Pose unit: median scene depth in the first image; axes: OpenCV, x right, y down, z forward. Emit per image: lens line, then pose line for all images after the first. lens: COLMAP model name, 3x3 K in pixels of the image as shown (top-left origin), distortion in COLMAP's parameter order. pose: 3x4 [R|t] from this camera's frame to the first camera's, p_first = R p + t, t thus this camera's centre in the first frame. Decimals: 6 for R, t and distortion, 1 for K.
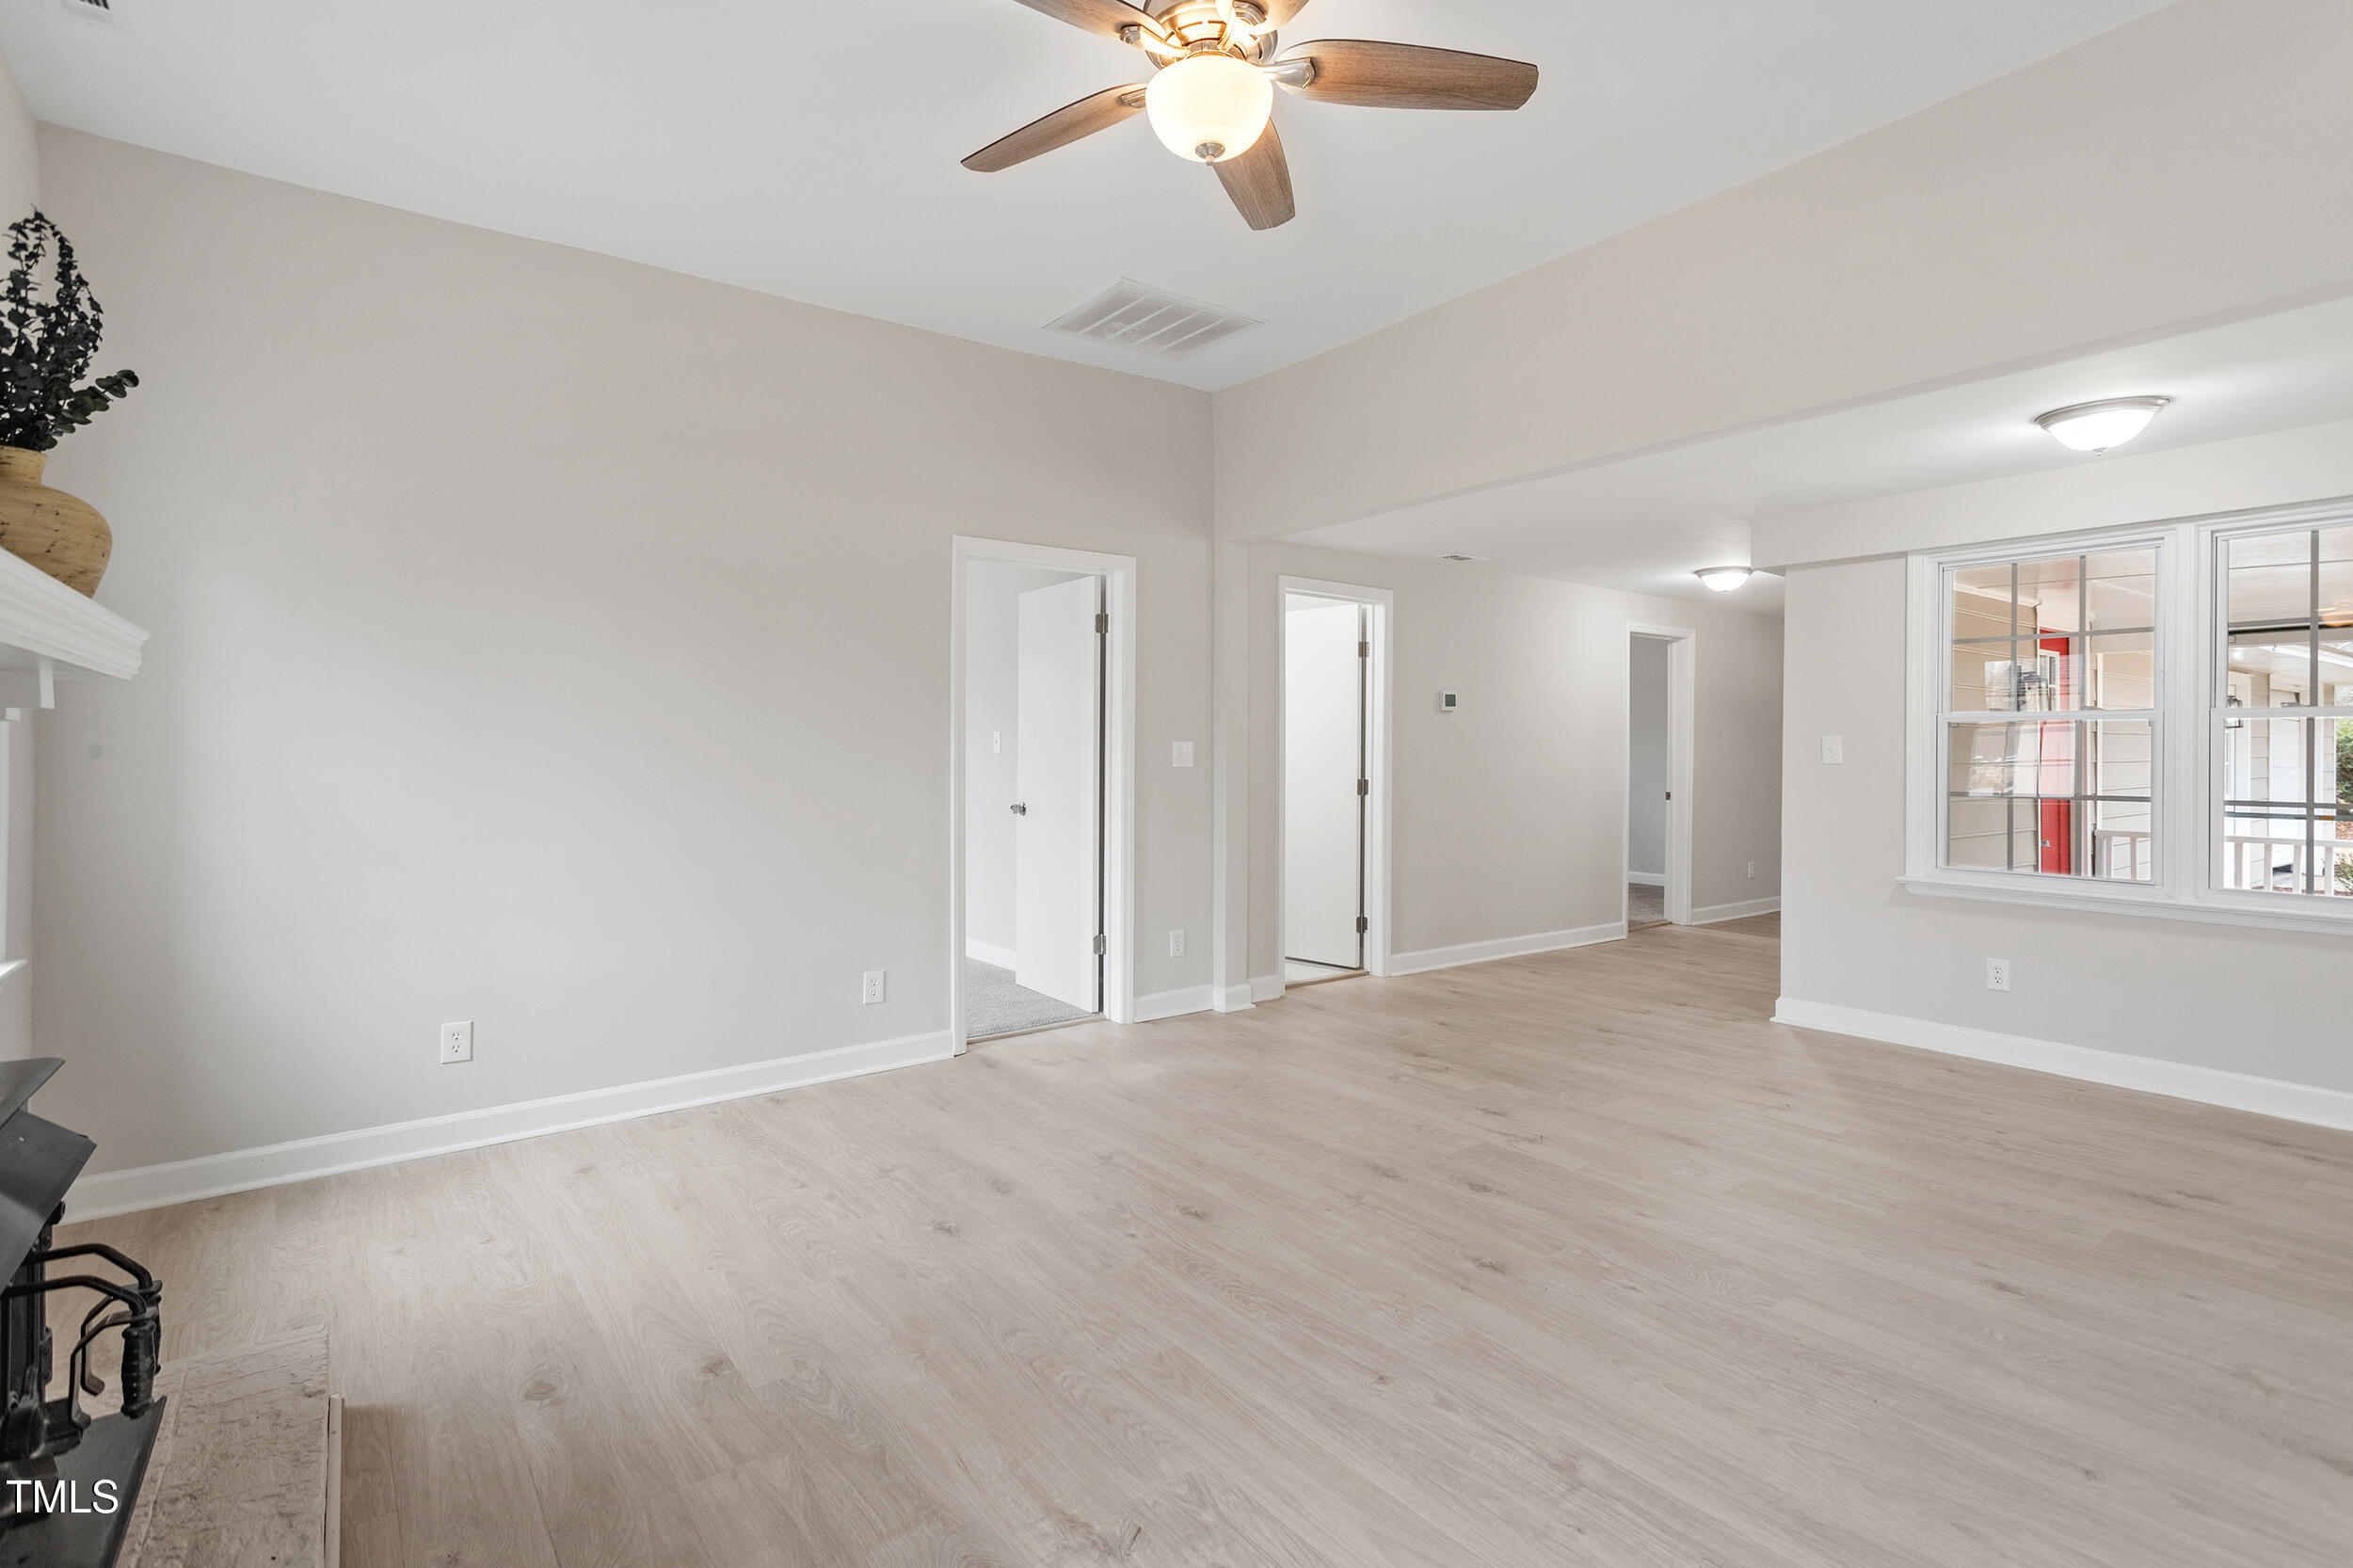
lens RADIAL K [[1131.2, 0, 1172.6], [0, 1131.2, 744.7], [0, 0, 1]] dist [0.002358, 0.000505]
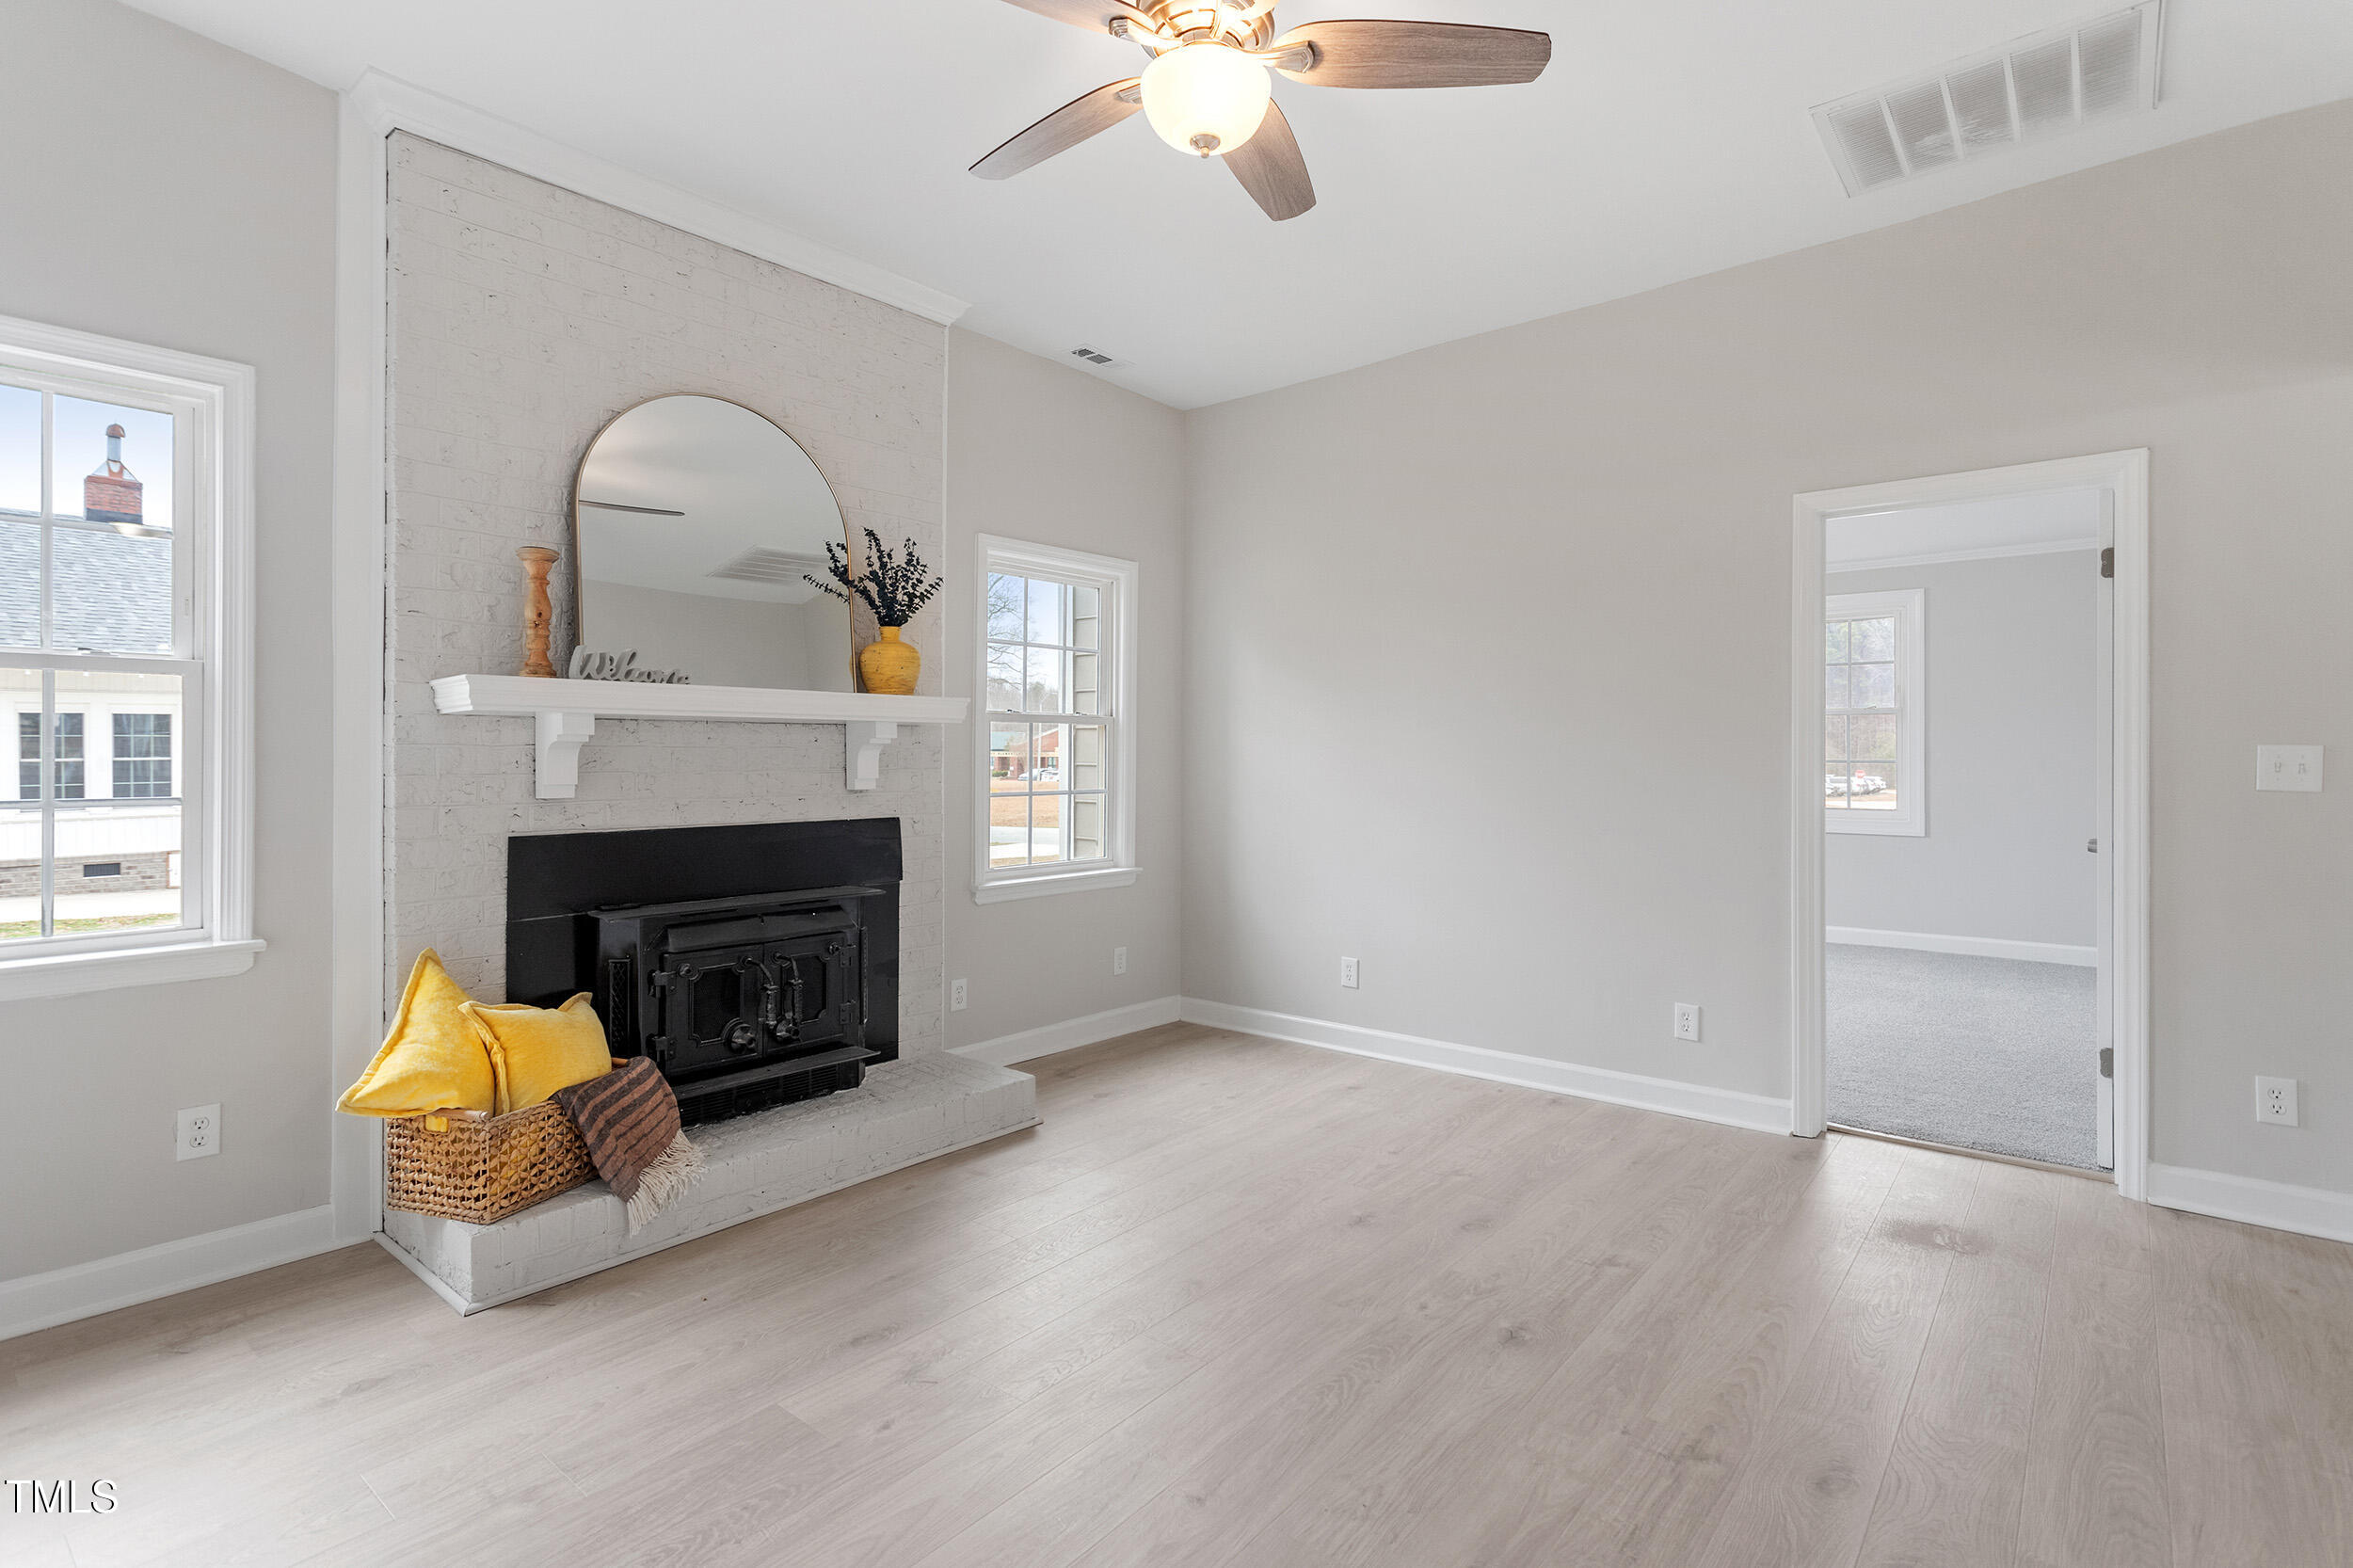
lens RADIAL K [[1120.0, 0, 1173.5], [0, 1120.0, 746.5], [0, 0, 1]] dist [0.001178, -0.000072]
pose [[0.231421, -0.005191, -0.972840, 0.826901], [0.003550, 0.999984, -0.004491, -0.002766], [0.972847, -0.002415, 0.231436, 0.647657]]
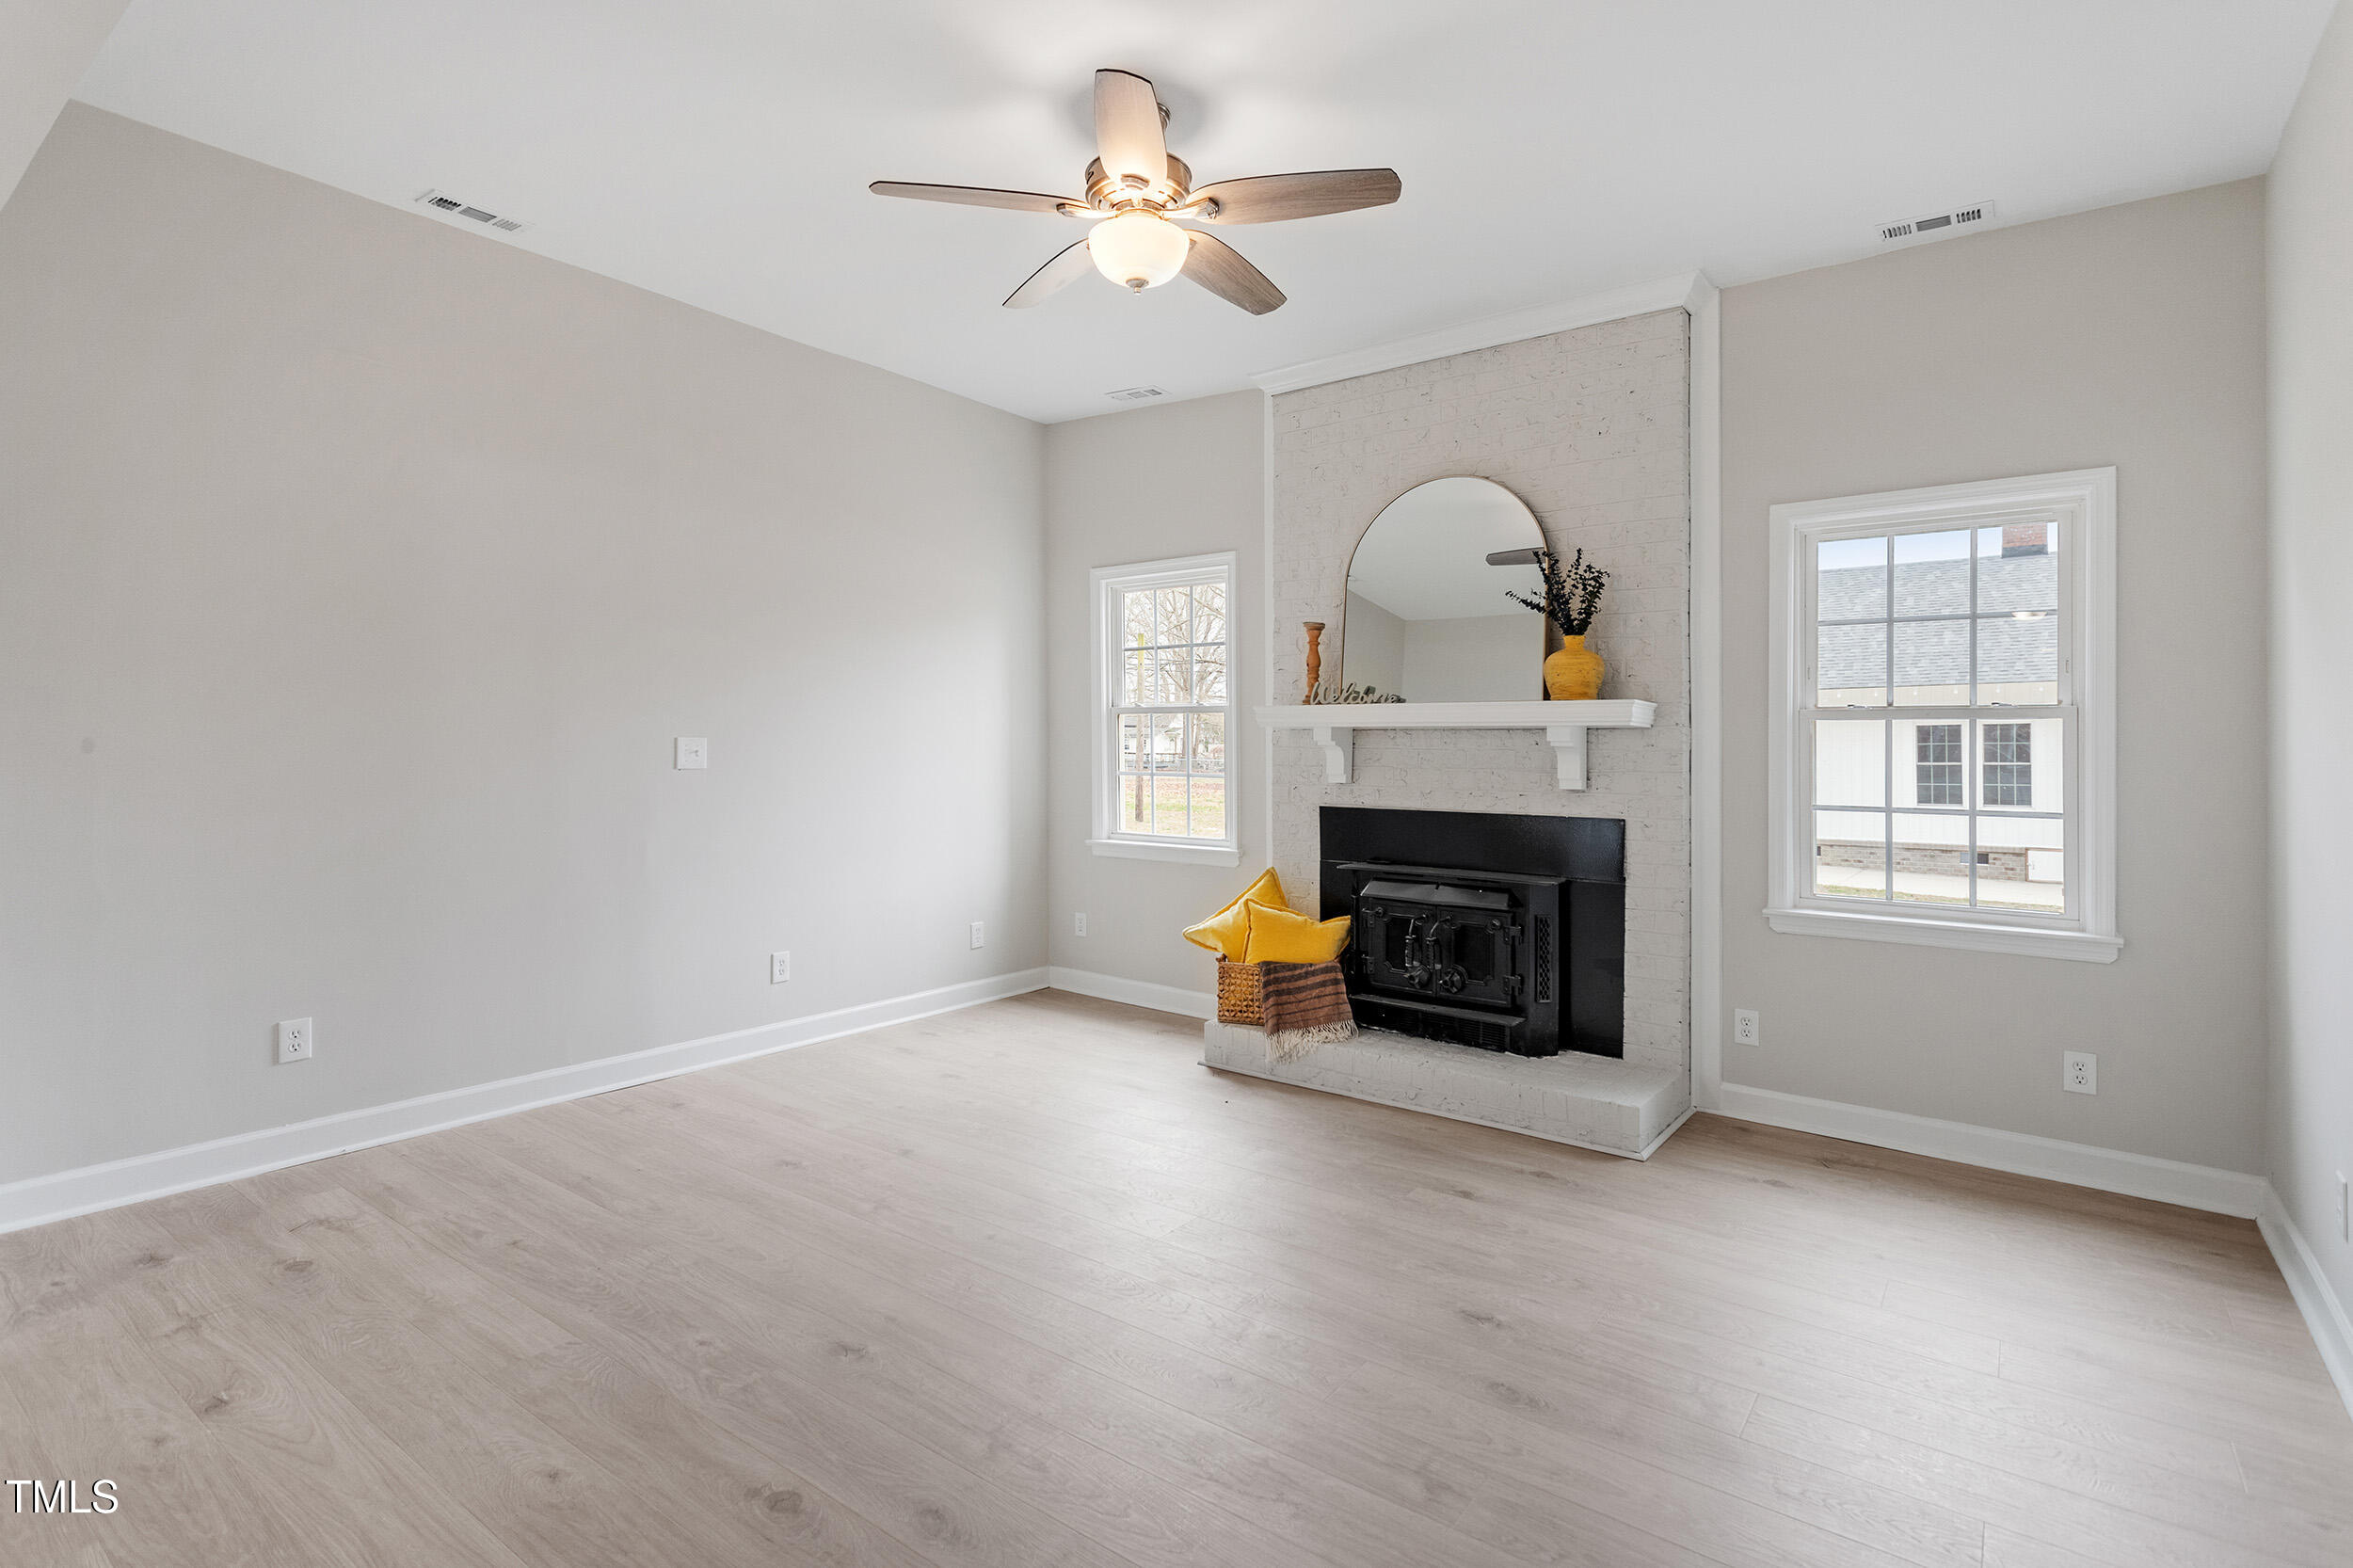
lens RADIAL K [[1127.0, 0, 1211.0], [0, 1127.0, 750.1], [0, 0, 1]] dist [0.004033, 0.000251]
pose [[-0.952246, -0.008927, -0.305202, 0.284001], [-0.007817, 0.999958, -0.004861, 0.001773], [0.305233, -0.002243, -0.952275, 1.905150]]
